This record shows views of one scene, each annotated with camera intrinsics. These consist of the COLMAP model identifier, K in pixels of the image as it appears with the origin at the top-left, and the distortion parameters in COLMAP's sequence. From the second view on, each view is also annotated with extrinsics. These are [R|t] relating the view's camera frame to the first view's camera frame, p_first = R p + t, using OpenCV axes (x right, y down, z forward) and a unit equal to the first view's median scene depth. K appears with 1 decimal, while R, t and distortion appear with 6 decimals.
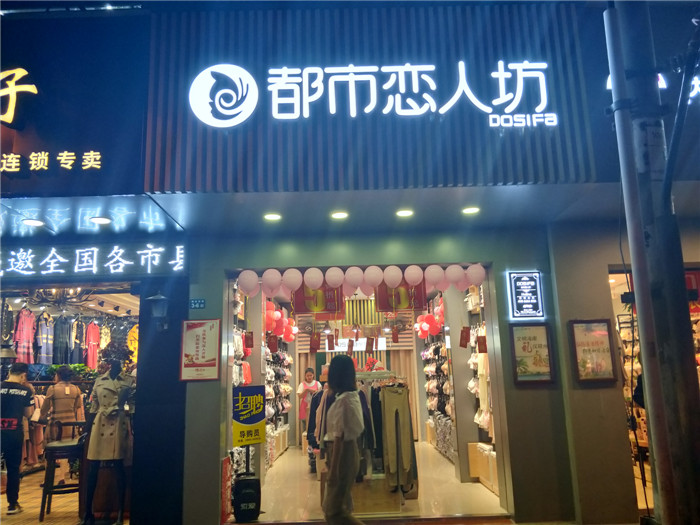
lens RADIAL K [[520.8, 0, 354.2], [0, 520.8, 264.7], [0, 0, 1]] dist [0.039321, -0.001098]
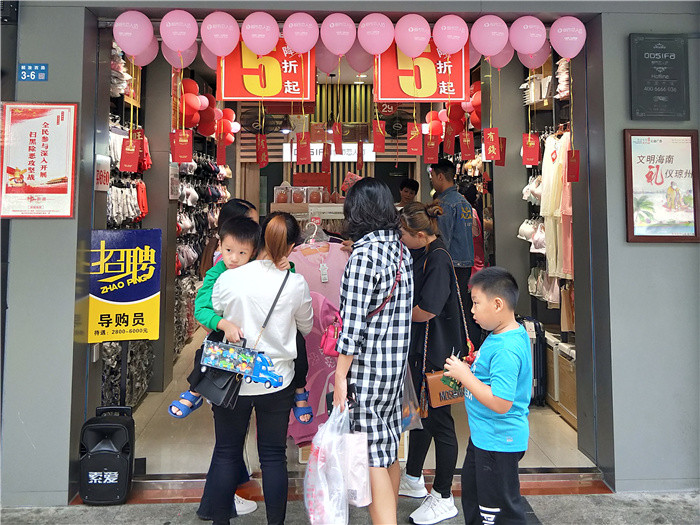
lens RADIAL K [[697.4, 0, 358.5], [0, 697.4, 123.0], [0, 0, 1]] dist [-0.004717, -0.006372]
pose [[0.998215, 0.033562, 0.049398, -0.010650], [-0.039075, 0.992568, 0.115248, 0.033413], [-0.045163, -0.116973, 0.992108, 0.304198]]
